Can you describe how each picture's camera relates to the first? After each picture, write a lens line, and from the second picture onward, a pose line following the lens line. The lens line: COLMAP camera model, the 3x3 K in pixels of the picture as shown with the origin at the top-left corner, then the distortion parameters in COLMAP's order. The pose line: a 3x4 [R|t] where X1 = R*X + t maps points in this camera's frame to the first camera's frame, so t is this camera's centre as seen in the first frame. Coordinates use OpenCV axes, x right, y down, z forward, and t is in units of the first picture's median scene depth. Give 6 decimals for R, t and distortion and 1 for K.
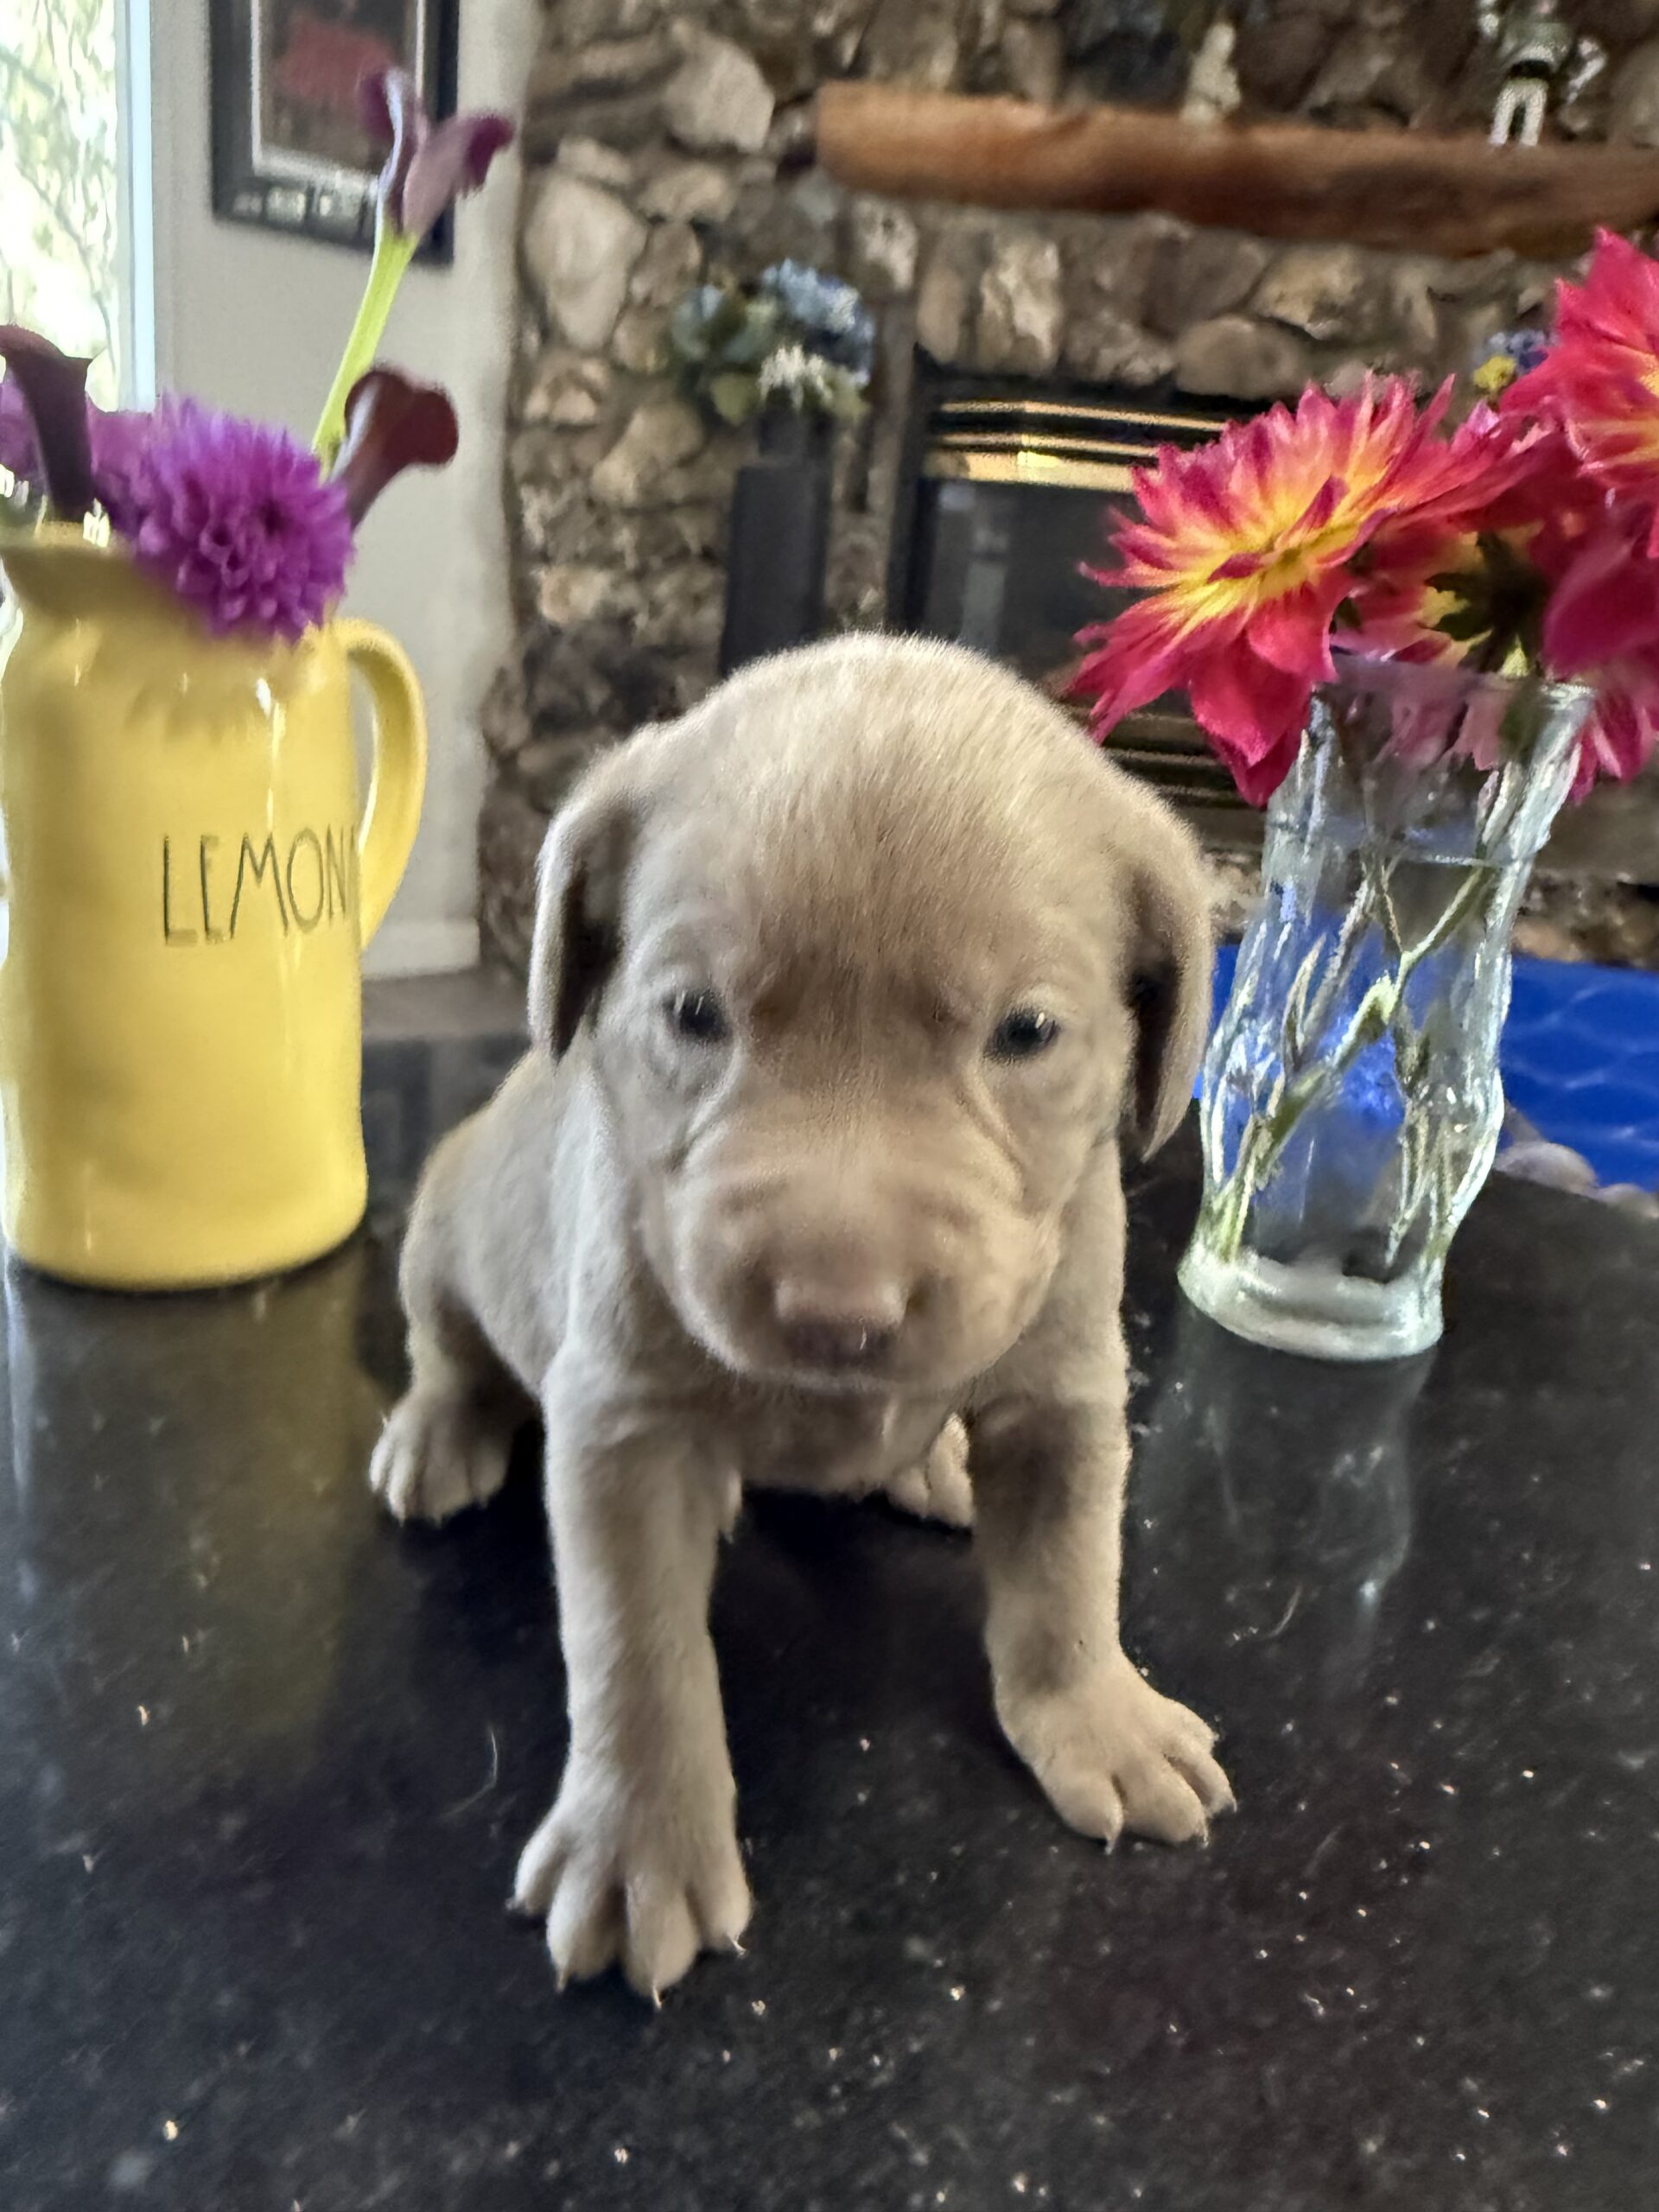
lens RADIAL K [[1538.4, 0, 829.5], [0, 1538.4, 1106.0], [0, 0, 1]] dist [-0.004837, 0.007931]
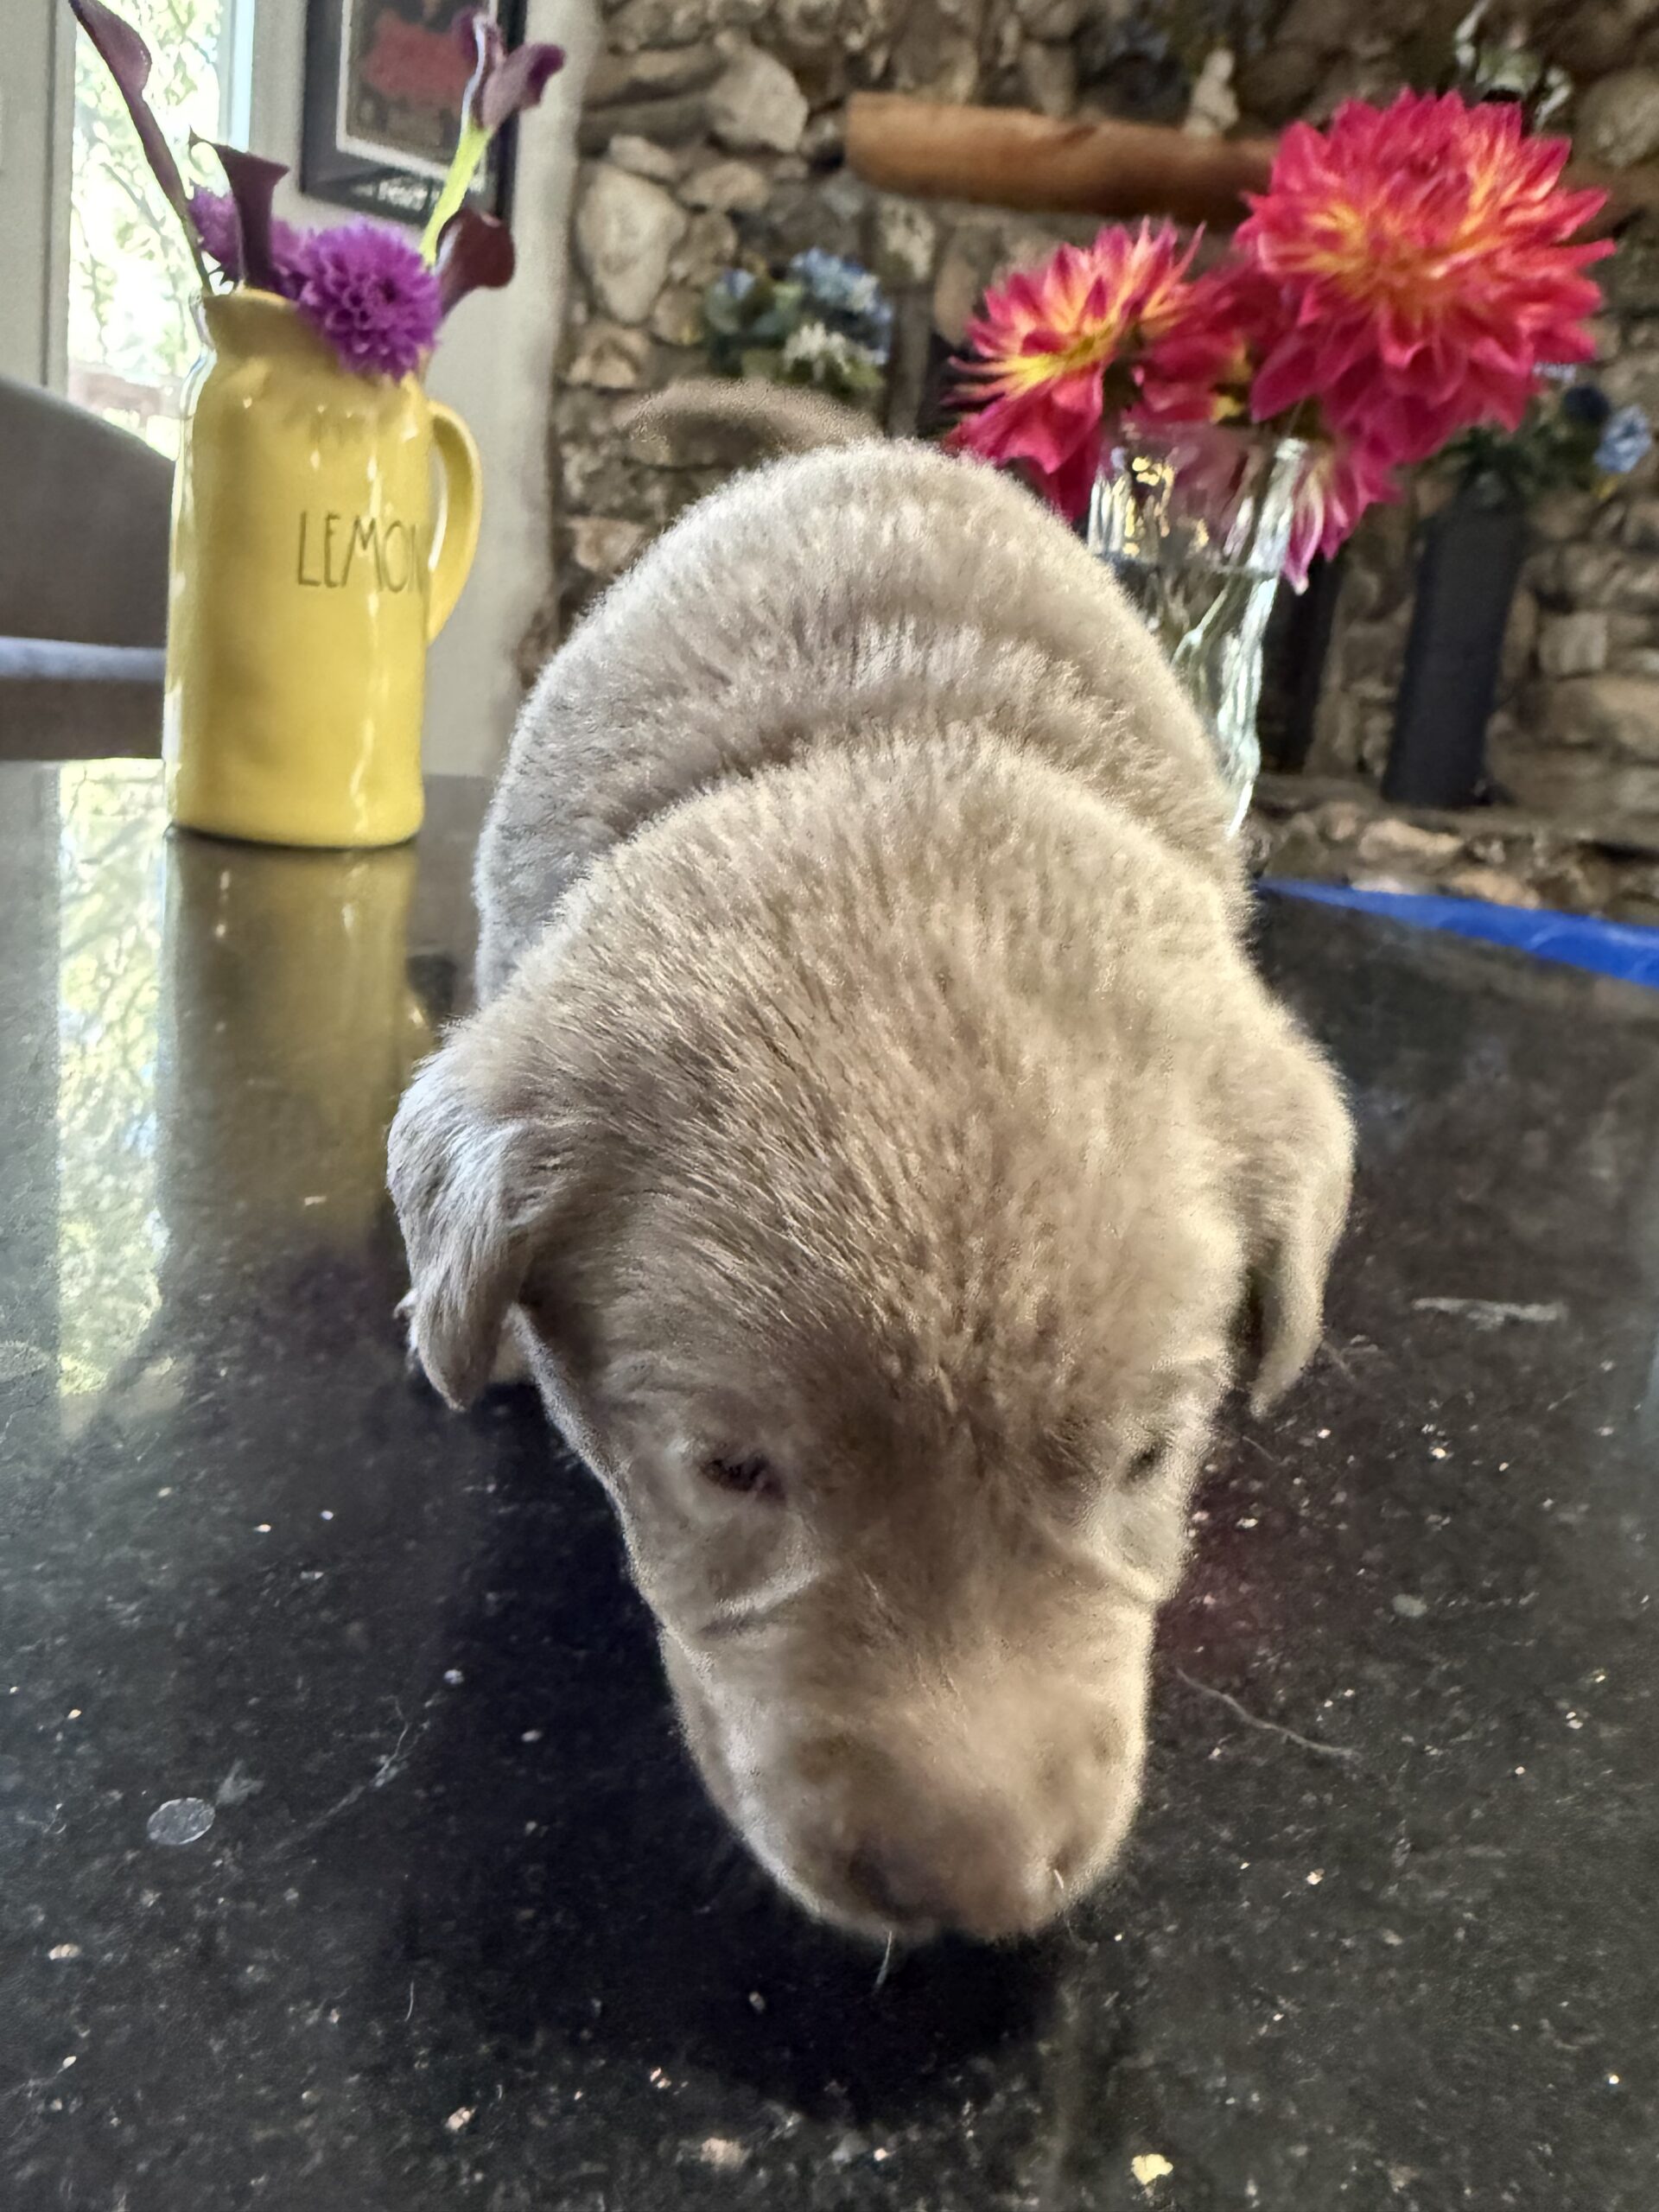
lens RADIAL K [[1639.3, 0, 836.7], [0, 1639.3, 1102.7], [0, 0, 1]] dist [0.008108, -0.001464]
pose [[0.999200, 0.035121, -0.019127, 0.032175], [-0.036103, 0.997903, -0.053716, 0.120191], [0.017200, 0.054364, 0.998373, -0.136055]]
